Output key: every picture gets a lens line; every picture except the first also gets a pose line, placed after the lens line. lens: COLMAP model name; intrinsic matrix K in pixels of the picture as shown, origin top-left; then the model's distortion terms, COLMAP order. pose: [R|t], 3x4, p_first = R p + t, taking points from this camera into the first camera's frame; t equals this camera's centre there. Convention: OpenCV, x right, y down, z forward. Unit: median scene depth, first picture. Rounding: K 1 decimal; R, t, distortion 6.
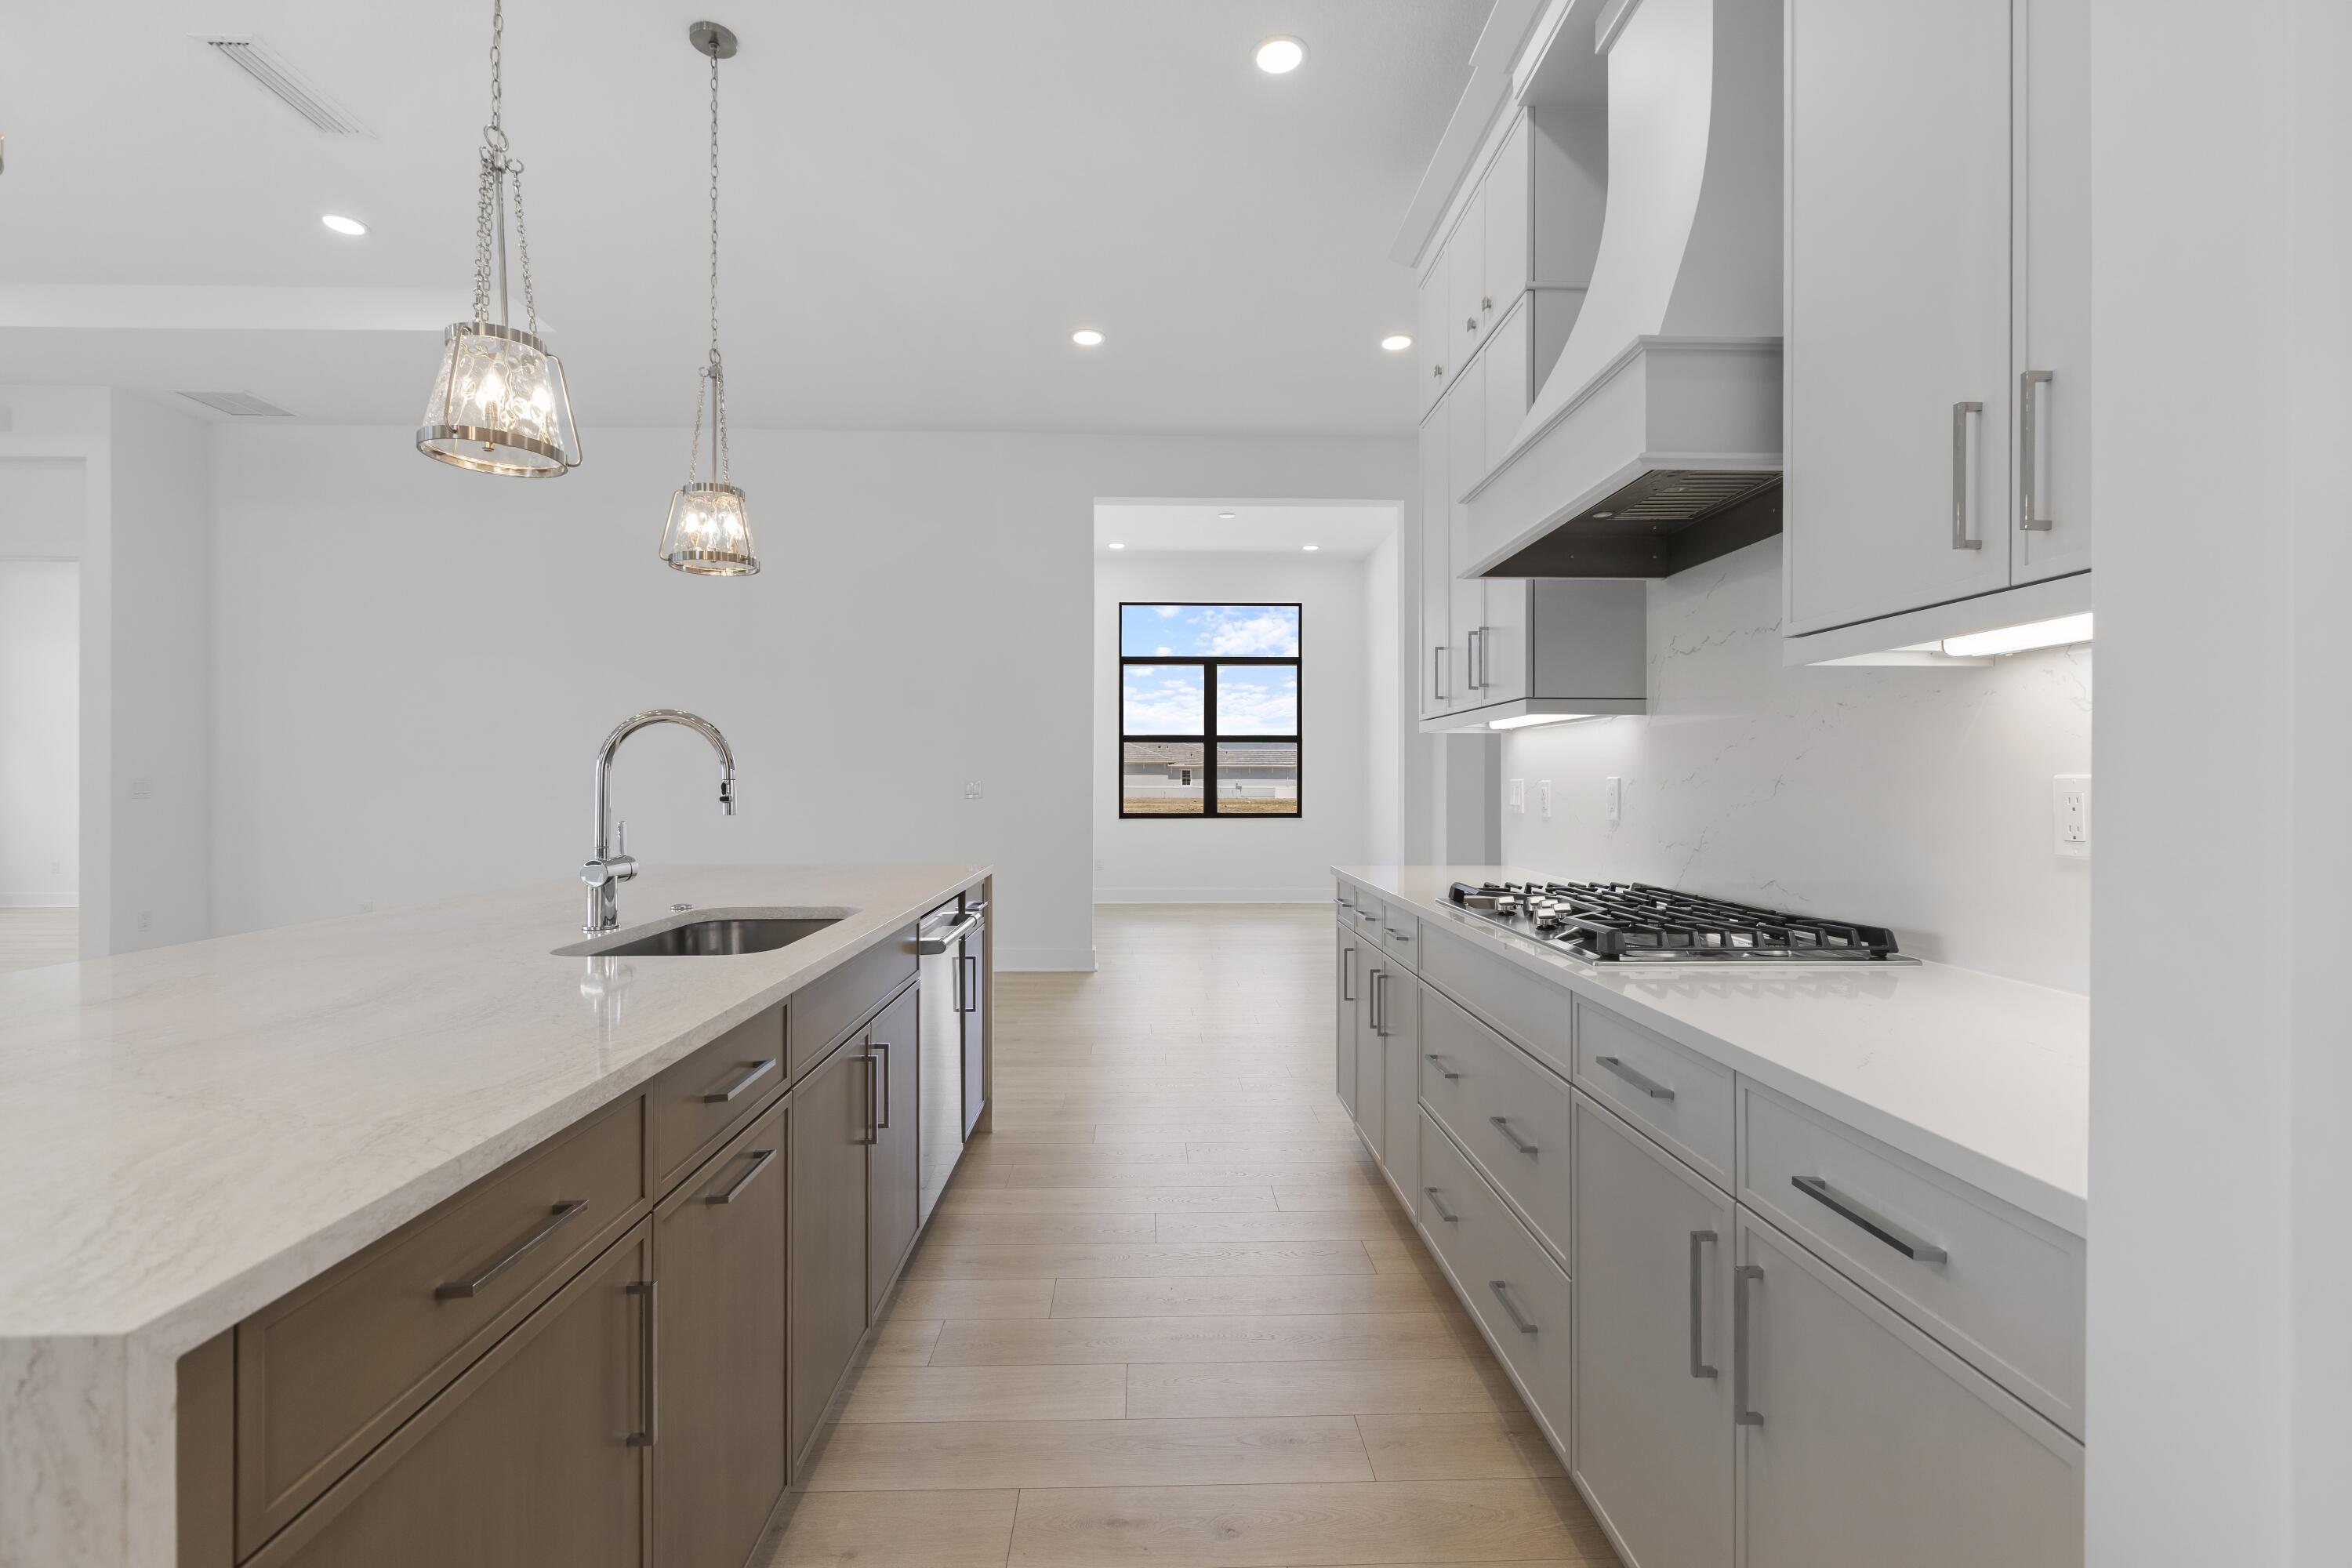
lens RADIAL K [[1062.8, 0, 1176.0], [0, 1062.8, 784.0], [0, 0, 1]] dist [0.002955, 0.000288]
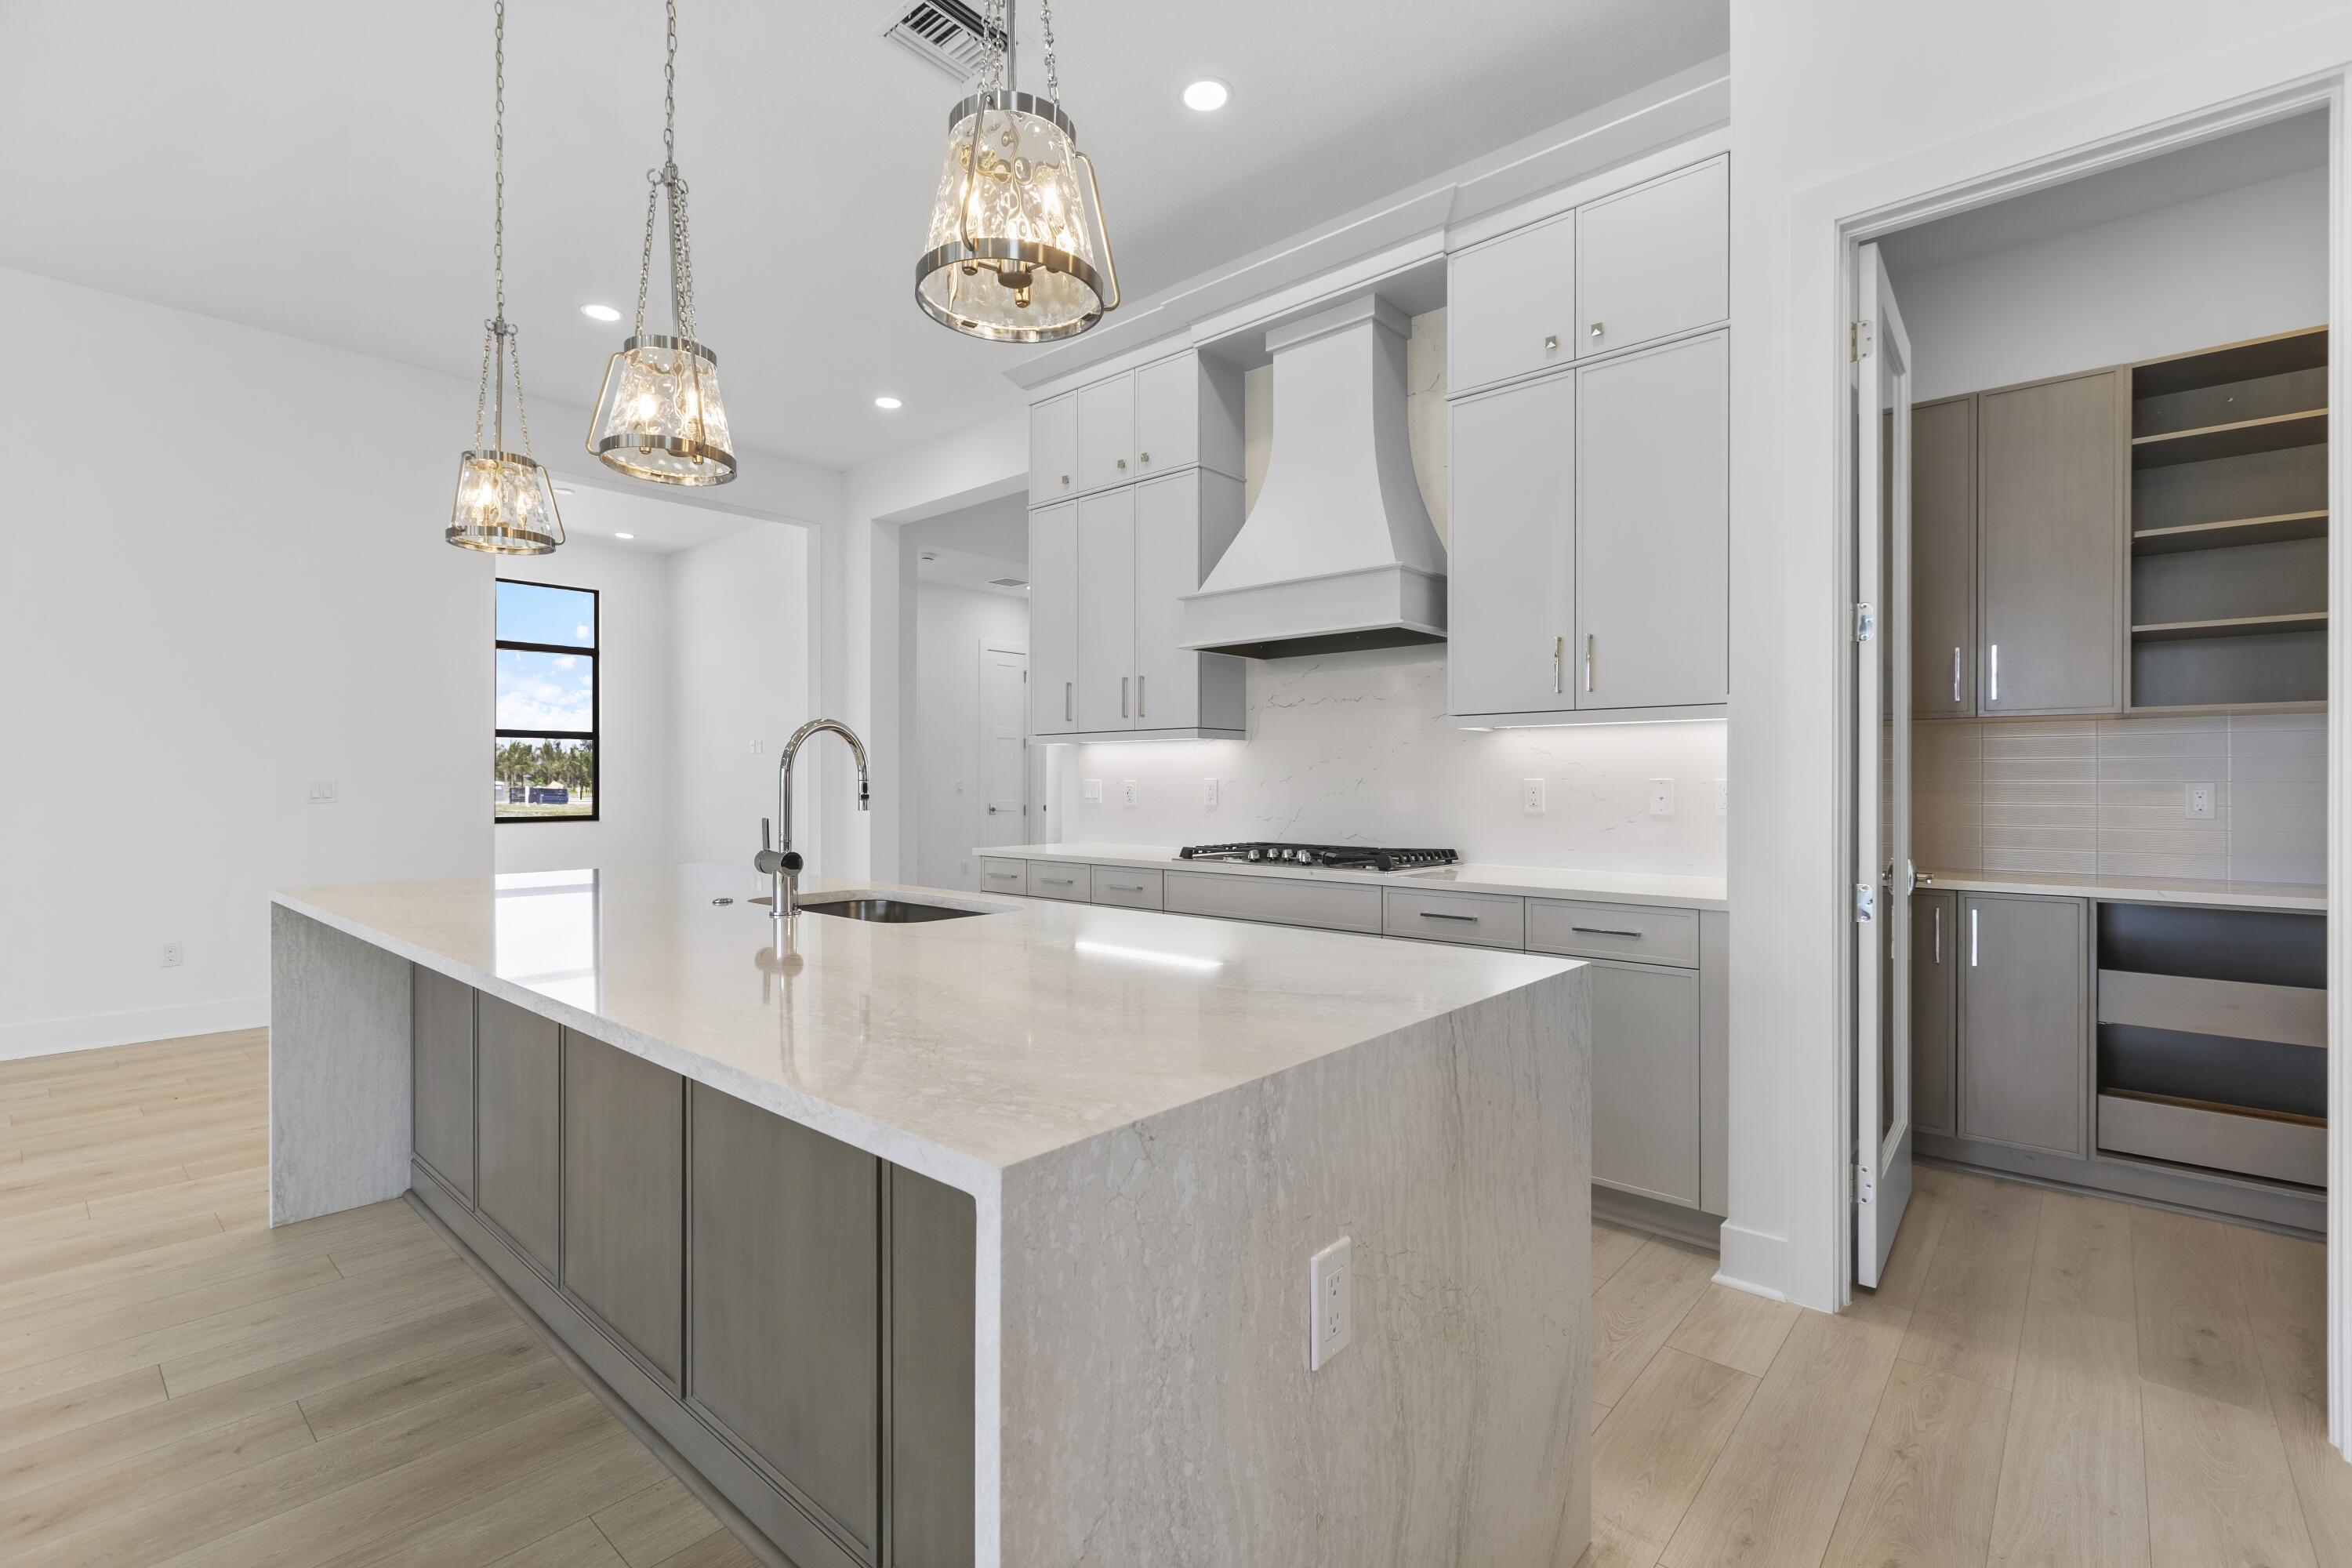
lens RADIAL K [[1062.8, 0, 1176.0], [0, 1062.8, 784.0], [0, 0, 1]] dist [0.002955, 0.000288]
pose [[0.682198, -0.002312, 0.731164, -0.815747], [0.001712, 0.999997, 0.001564, -0.000918], [-0.731166, 0.000185, 0.682200, -0.044110]]
